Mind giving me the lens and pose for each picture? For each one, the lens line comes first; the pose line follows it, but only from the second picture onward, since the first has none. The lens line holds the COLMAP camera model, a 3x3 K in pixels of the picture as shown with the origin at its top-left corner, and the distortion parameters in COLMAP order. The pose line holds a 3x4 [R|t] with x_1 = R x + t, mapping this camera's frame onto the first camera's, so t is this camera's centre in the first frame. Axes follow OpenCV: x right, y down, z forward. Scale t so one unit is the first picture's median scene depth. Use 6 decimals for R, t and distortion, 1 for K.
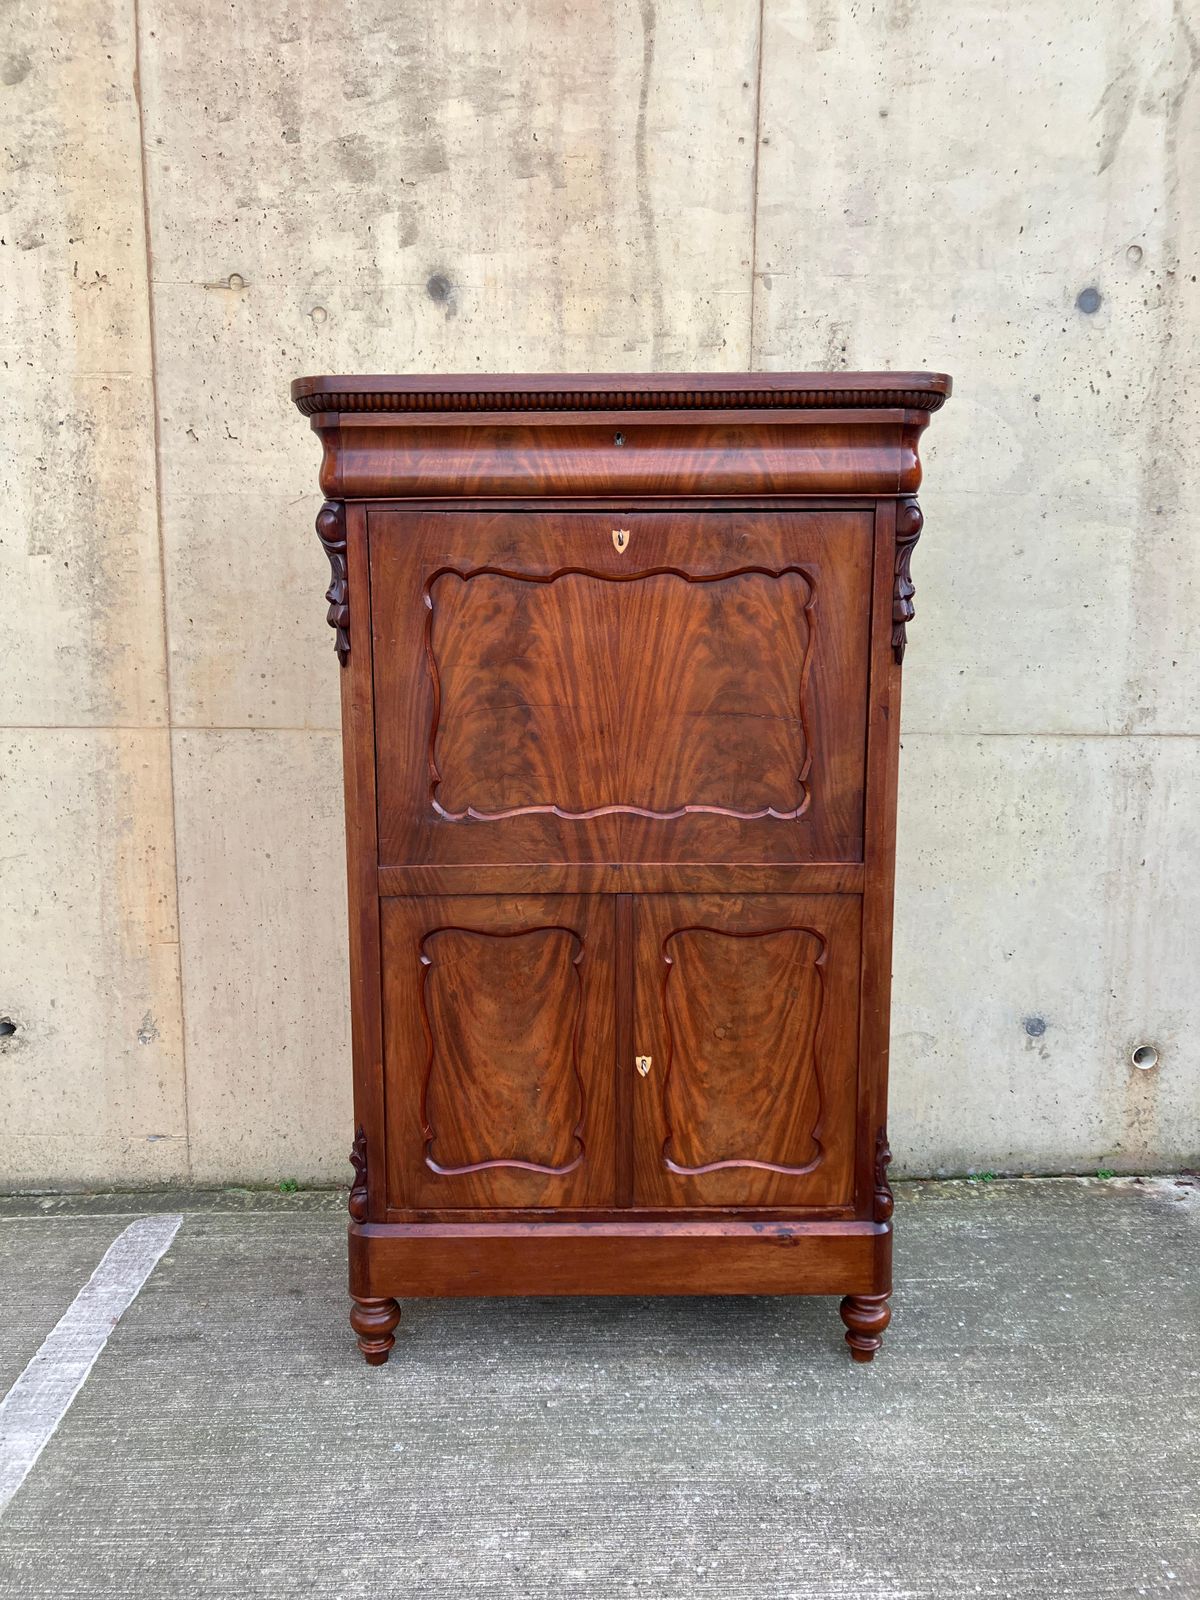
lens RADIAL K [[1299.3, 0, 604.6], [0, 1299.3, 776.8], [0, 0, 1]] dist [0.025833, -0.003114]
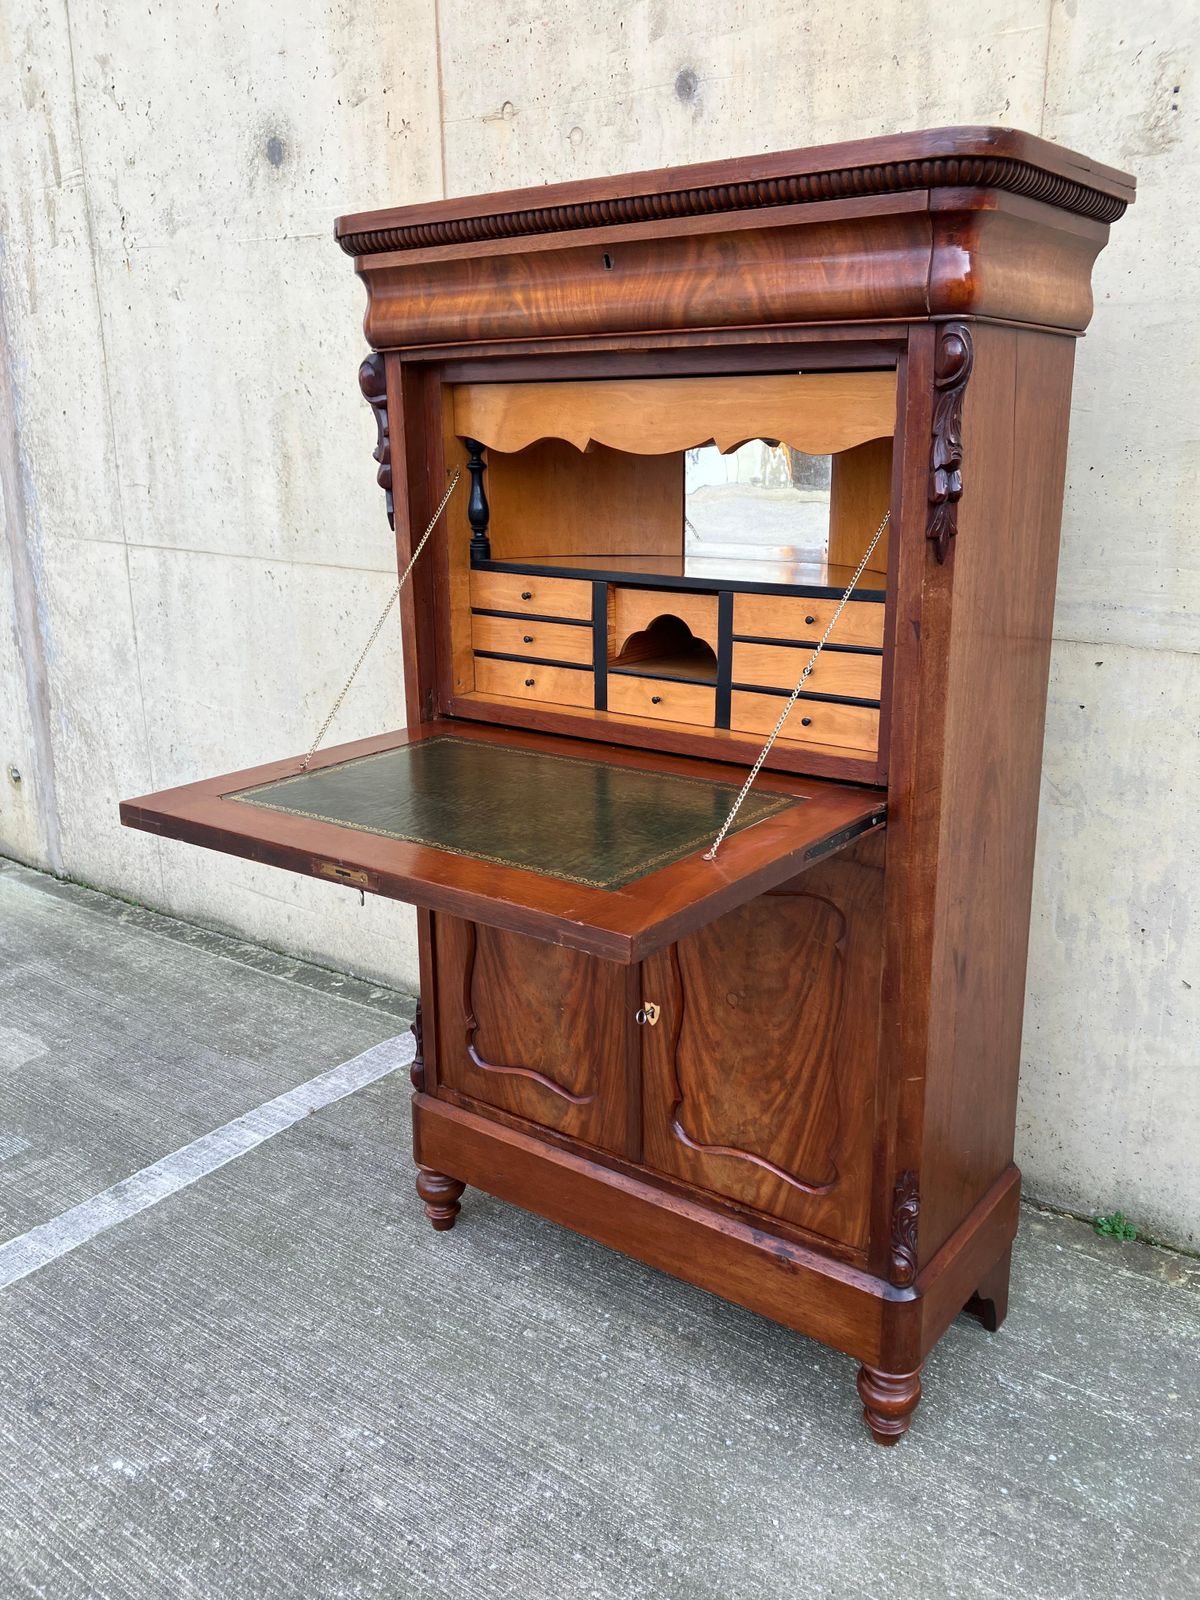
lens RADIAL K [[1313.0, 0, 624.4], [0, 1313.0, 765.9], [0, 0, 1]] dist [0.016220, 0.000771]
pose [[0.803734, 0.150330, -0.575684, 0.490038], [-0.085174, 0.986660, 0.138735, -0.058884], [0.588861, -0.062473, 0.805816, 0.297476]]
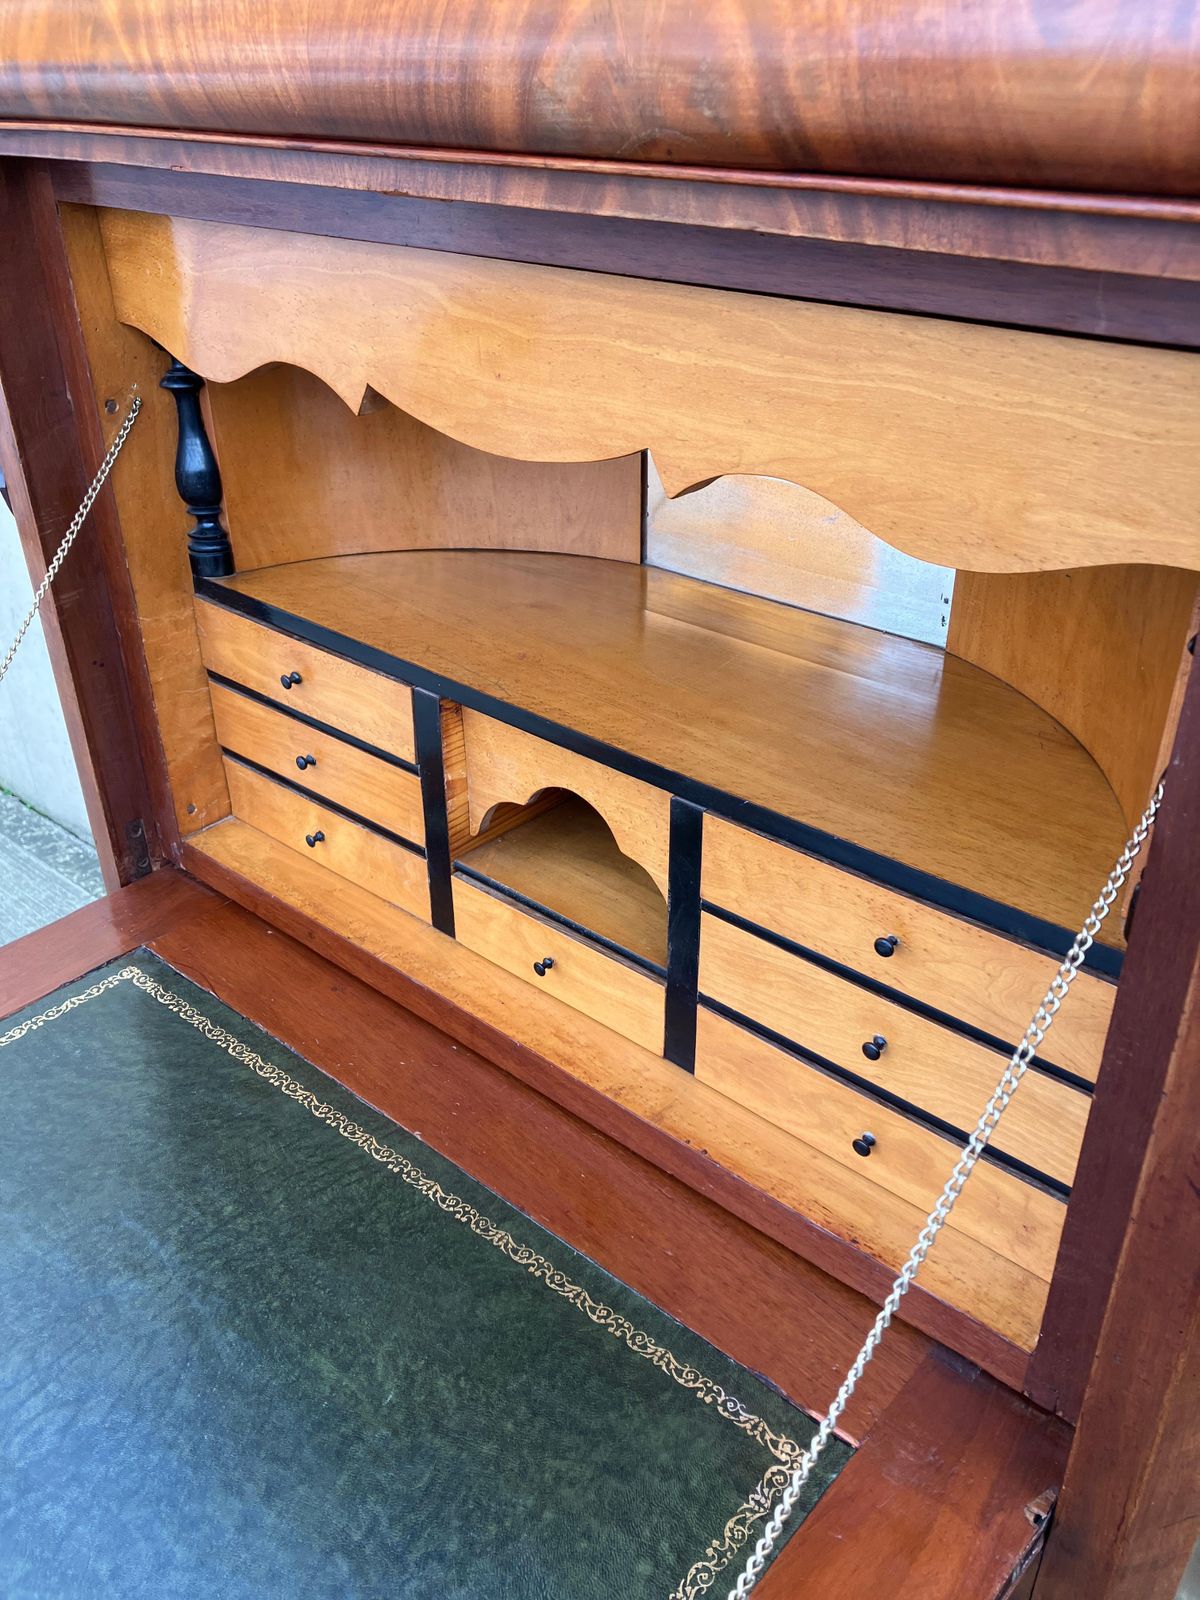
lens RADIAL K [[1323.5, 0, 626.5], [0, 1323.5, 777.0], [0, 0, 1]] dist [0.022527, -0.017854]
pose [[0.760970, 0.319744, -0.564525, 0.233782], [-0.097539, 0.916617, 0.387685, -0.191508], [0.641413, -0.239954, 0.728705, 0.740767]]
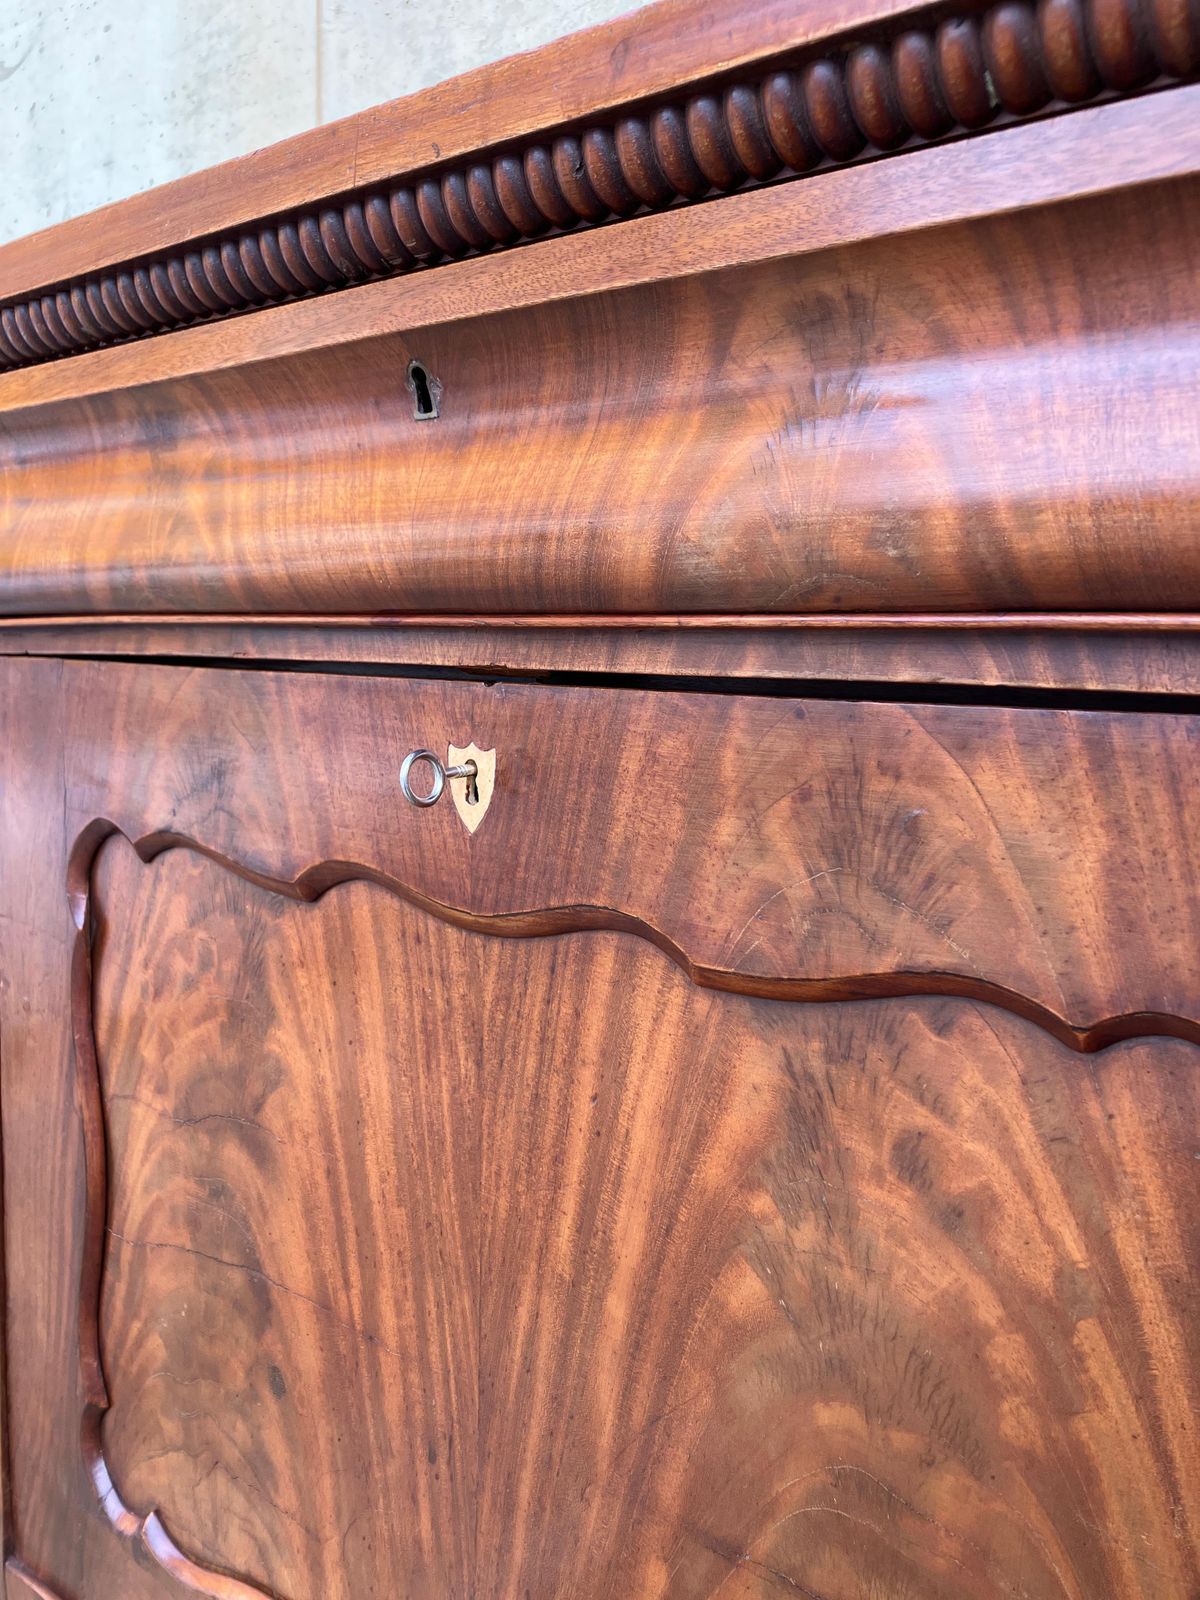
lens RADIAL K [[1314.5, 0, 605.4], [0, 1314.5, 771.4], [0, 0, 1]] dist [0.014446, 0.006276]
pose [[0.777173, 0.078665, -0.624351, 0.182730], [-0.122597, 0.992072, -0.027609, -0.168546], [0.617229, 0.098000, 0.780656, 0.758346]]
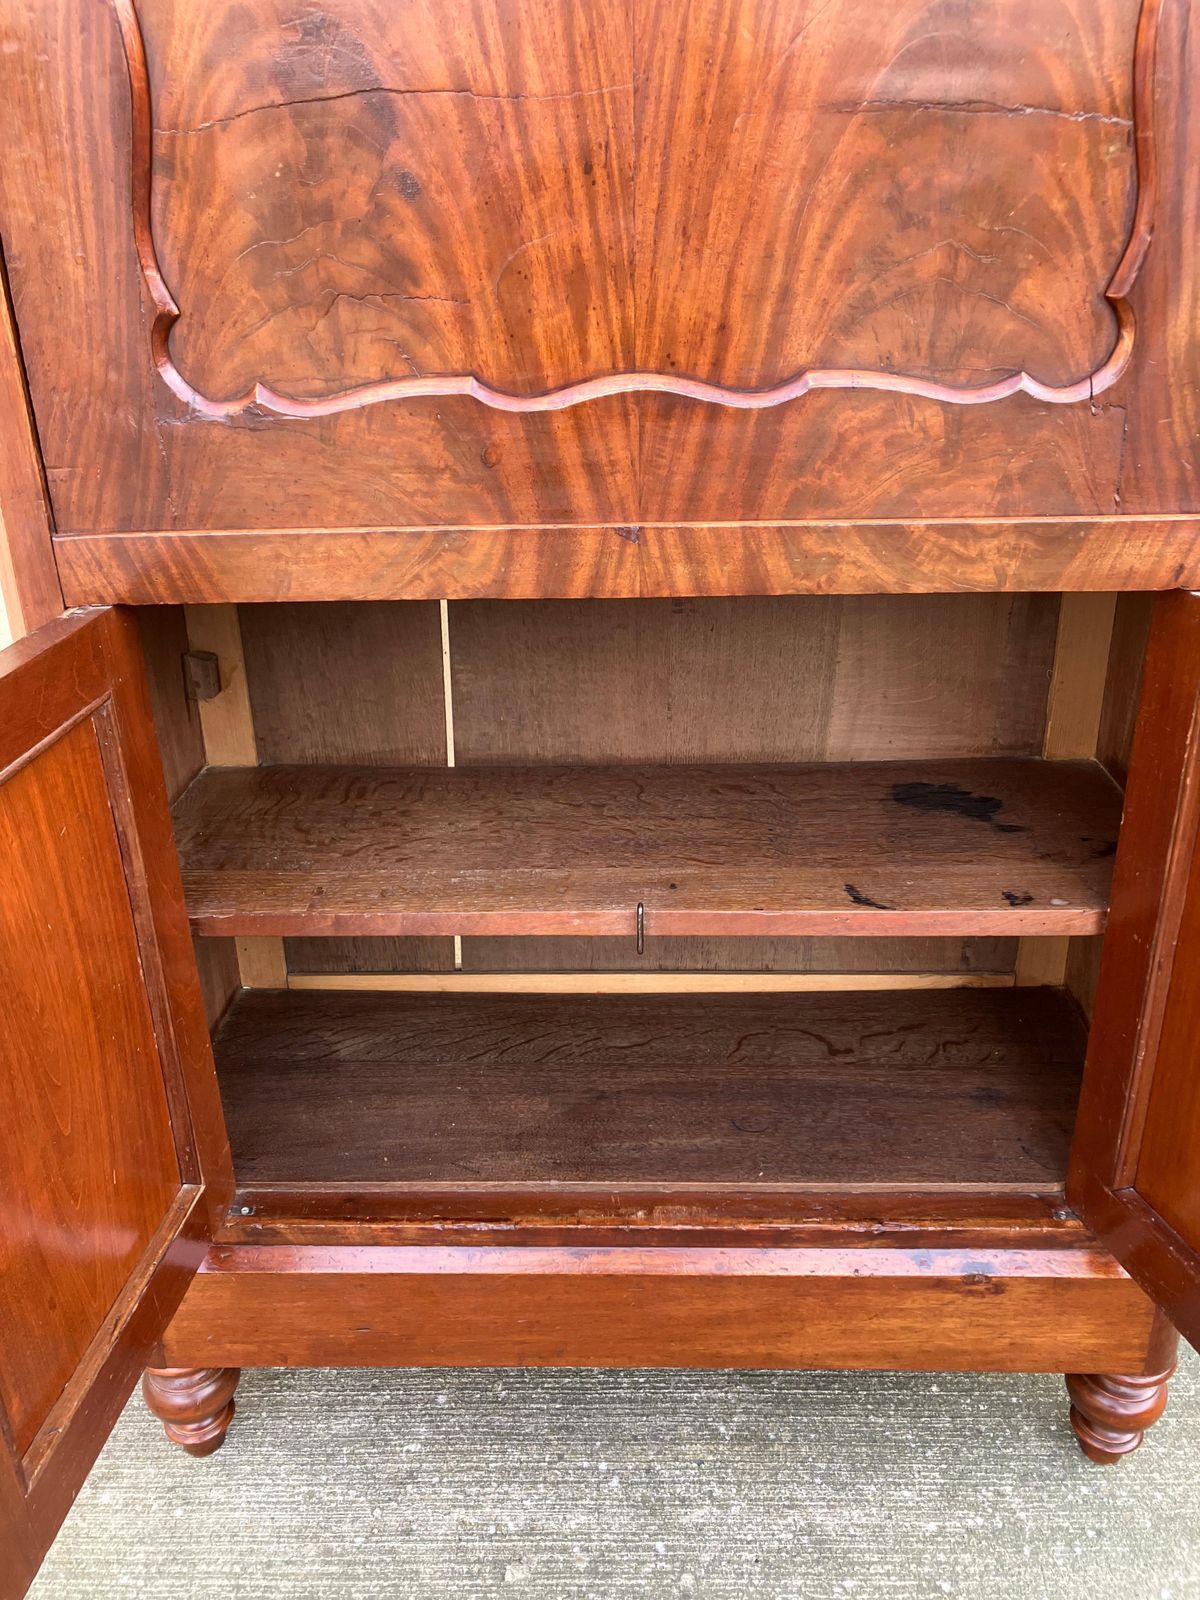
lens RADIAL K [[1305.1, 0, 598.0], [0, 1305.1, 761.6], [0, 0, 1]] dist [0.008382, -0.009150]
pose [[0.999287, -0.004312, -0.037502, 0.013474], [0.013719, 0.967011, 0.254366, 0.033892], [0.035168, -0.254699, 0.966381, 0.569414]]
